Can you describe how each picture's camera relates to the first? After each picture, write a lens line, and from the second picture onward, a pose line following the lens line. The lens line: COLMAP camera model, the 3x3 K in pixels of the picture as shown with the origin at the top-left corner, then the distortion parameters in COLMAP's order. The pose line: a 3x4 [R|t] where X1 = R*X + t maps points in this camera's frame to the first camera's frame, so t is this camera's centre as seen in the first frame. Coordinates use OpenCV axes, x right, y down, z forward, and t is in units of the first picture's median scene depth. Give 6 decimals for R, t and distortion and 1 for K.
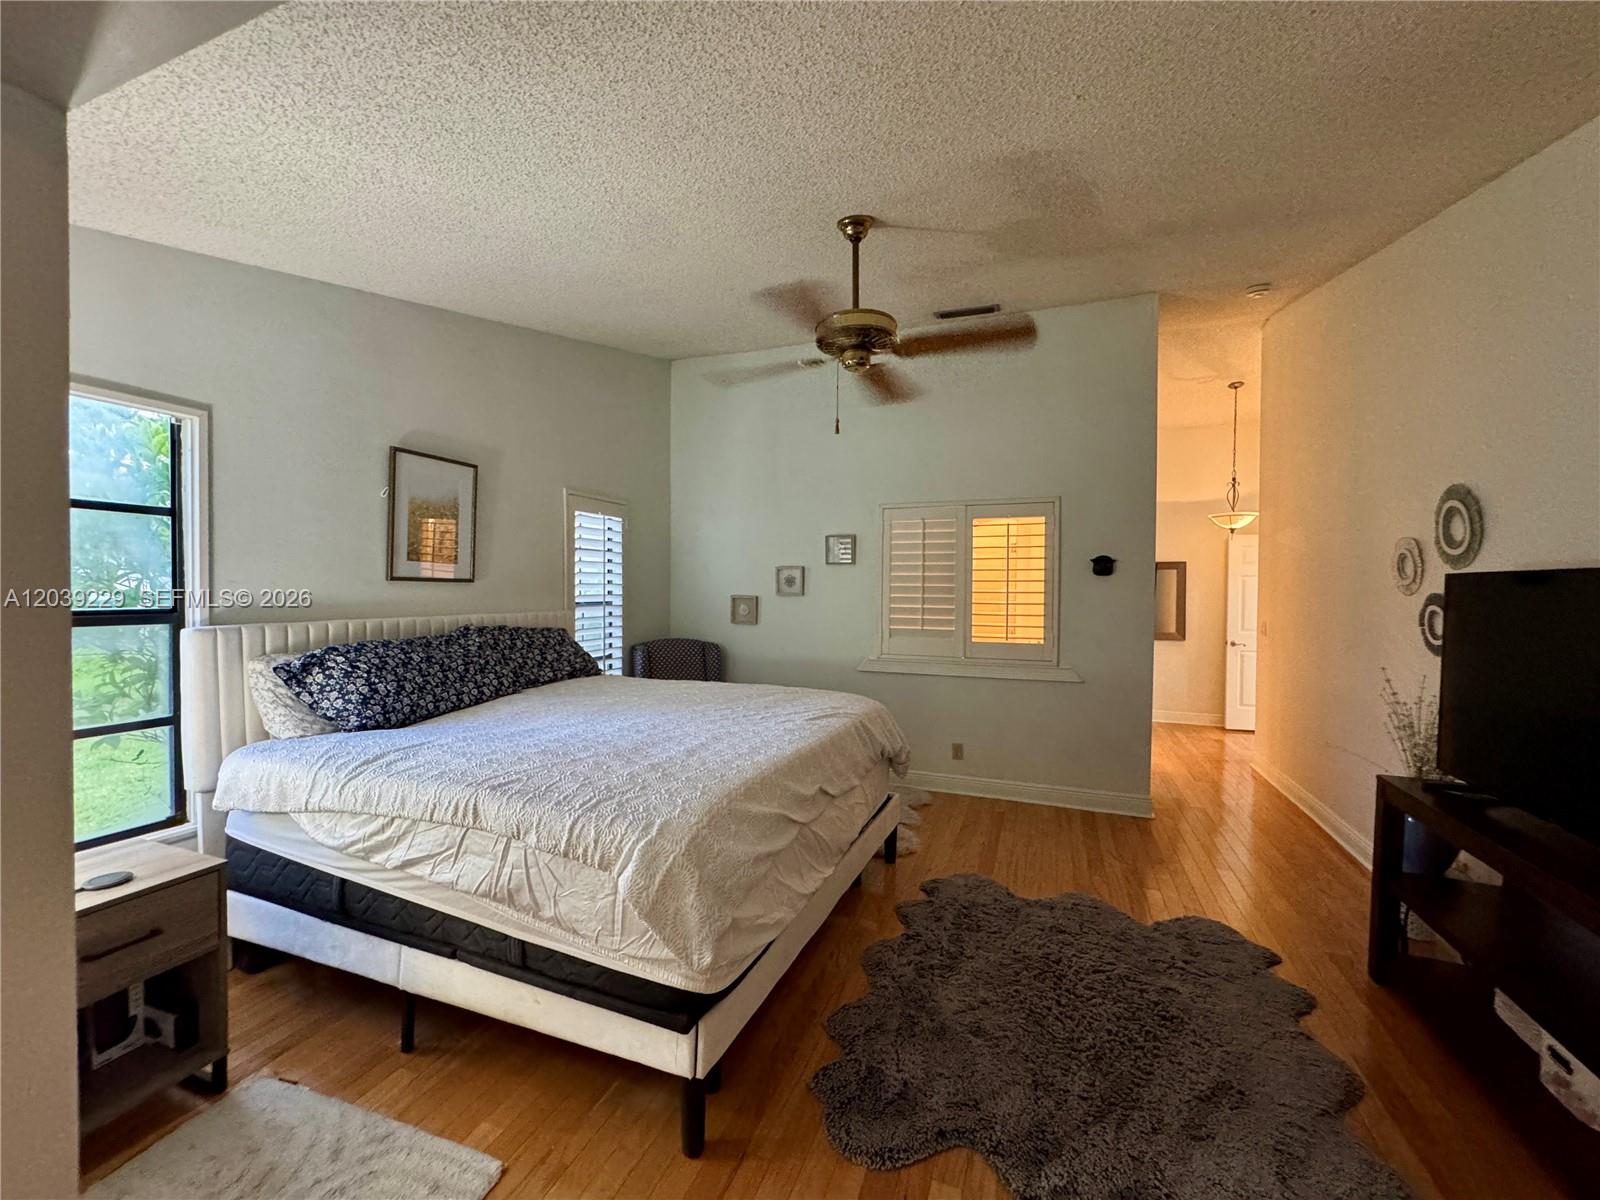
lens RADIAL K [[641.9, 0, 794.5], [0, 641.9, 599.5], [0, 0, 1]] dist [-0.002339, 0.000409]
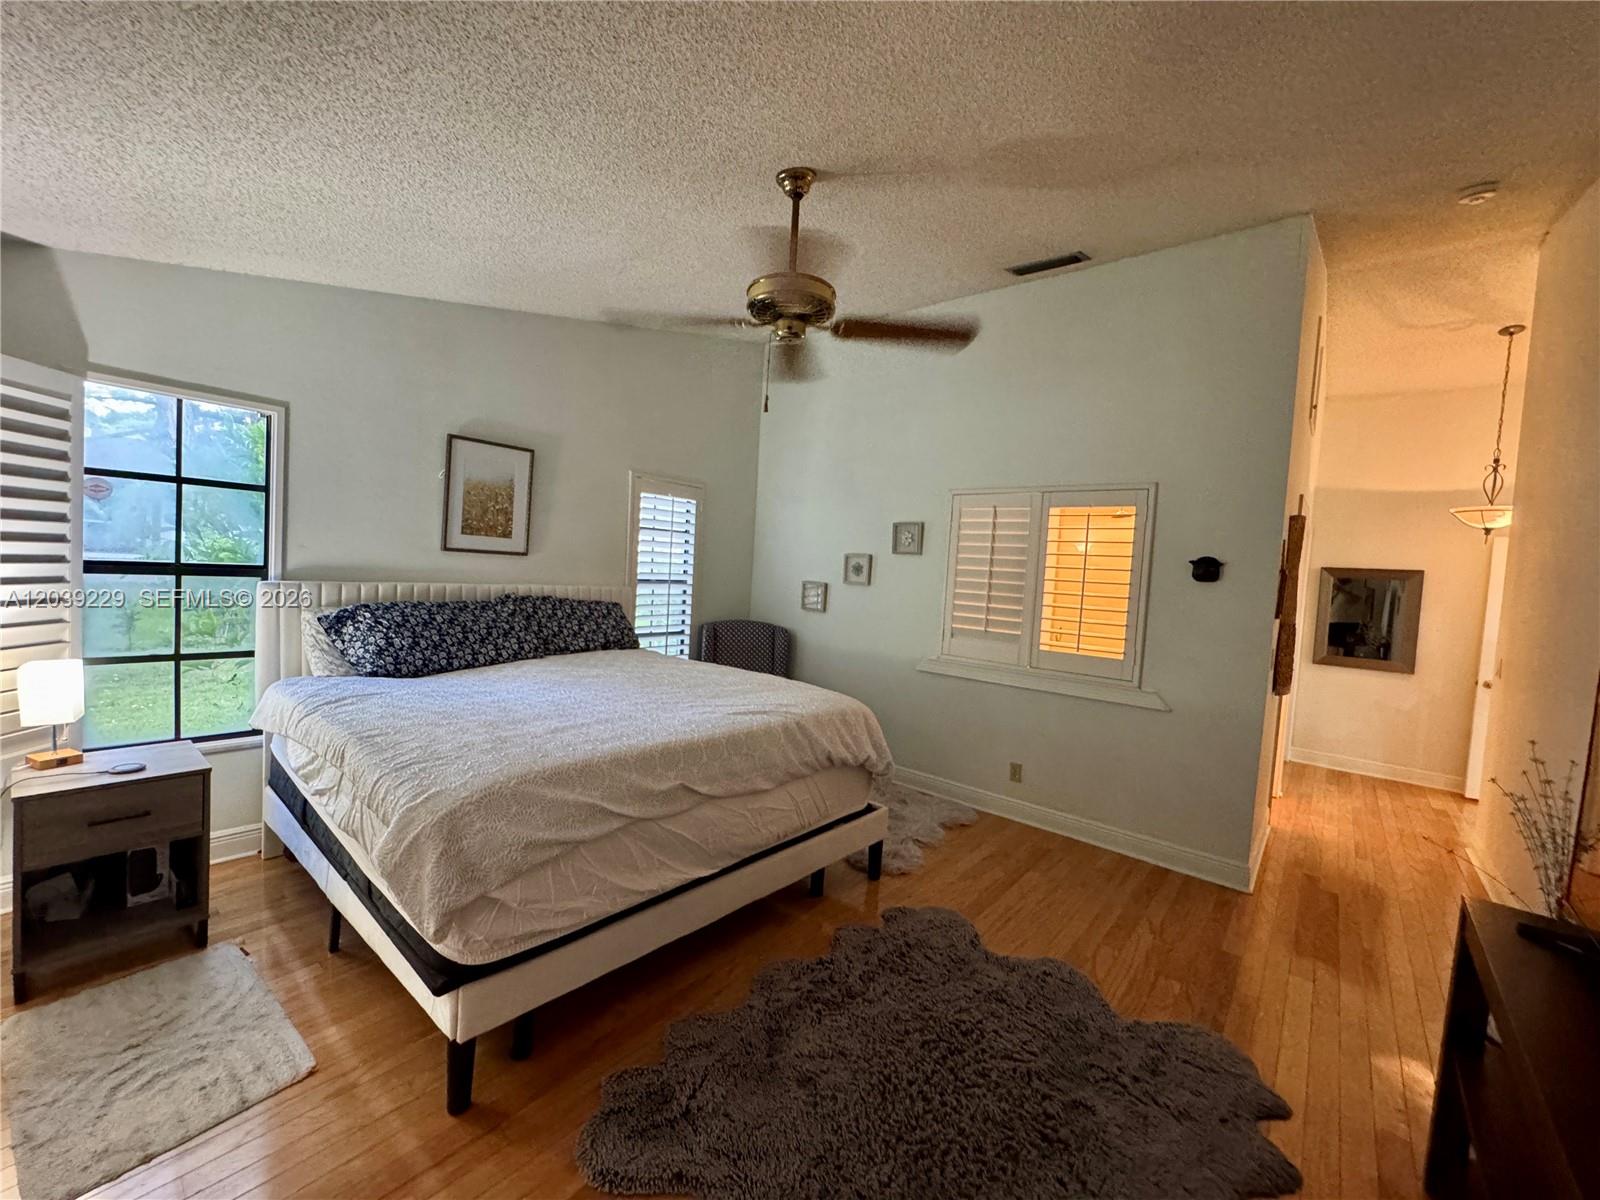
lens RADIAL K [[641.9, 0, 791.4], [0, 641.9, 599.8], [0, 0, 1]] dist [-0.002339, 0.000409]
pose [[0.946121, 0.065307, -0.317160, 0.313152], [-0.057680, 0.997777, 0.033388, -0.014968], [0.318635, -0.013296, 0.947784, 0.097667]]
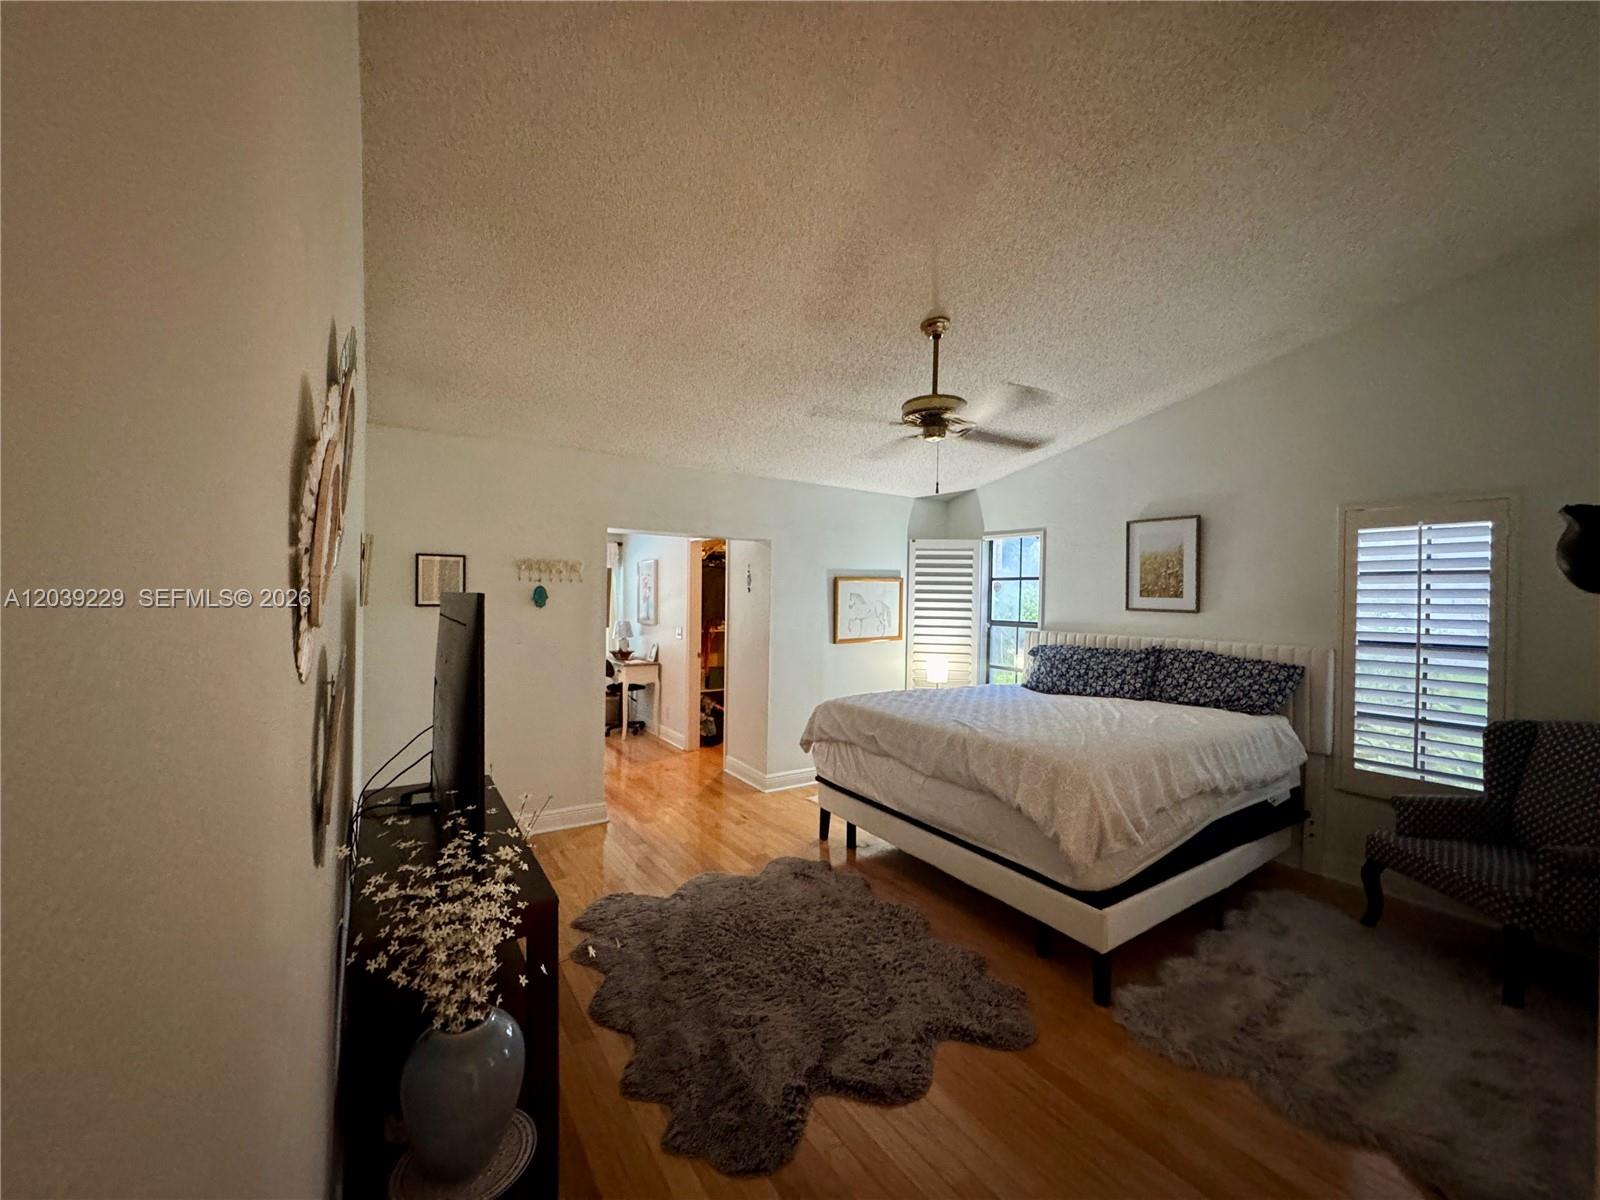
lens RADIAL K [[641.9, 0, 804.7], [0, 641.9, 595.9], [0, 0, 1]] dist [-0.002339, 0.000409]
pose [[-0.568854, -0.019716, -0.822202, 0.967551], [-0.036178, 0.999345, 0.001067, -0.036024], [0.821643, 0.030353, -0.569194, 1.159912]]
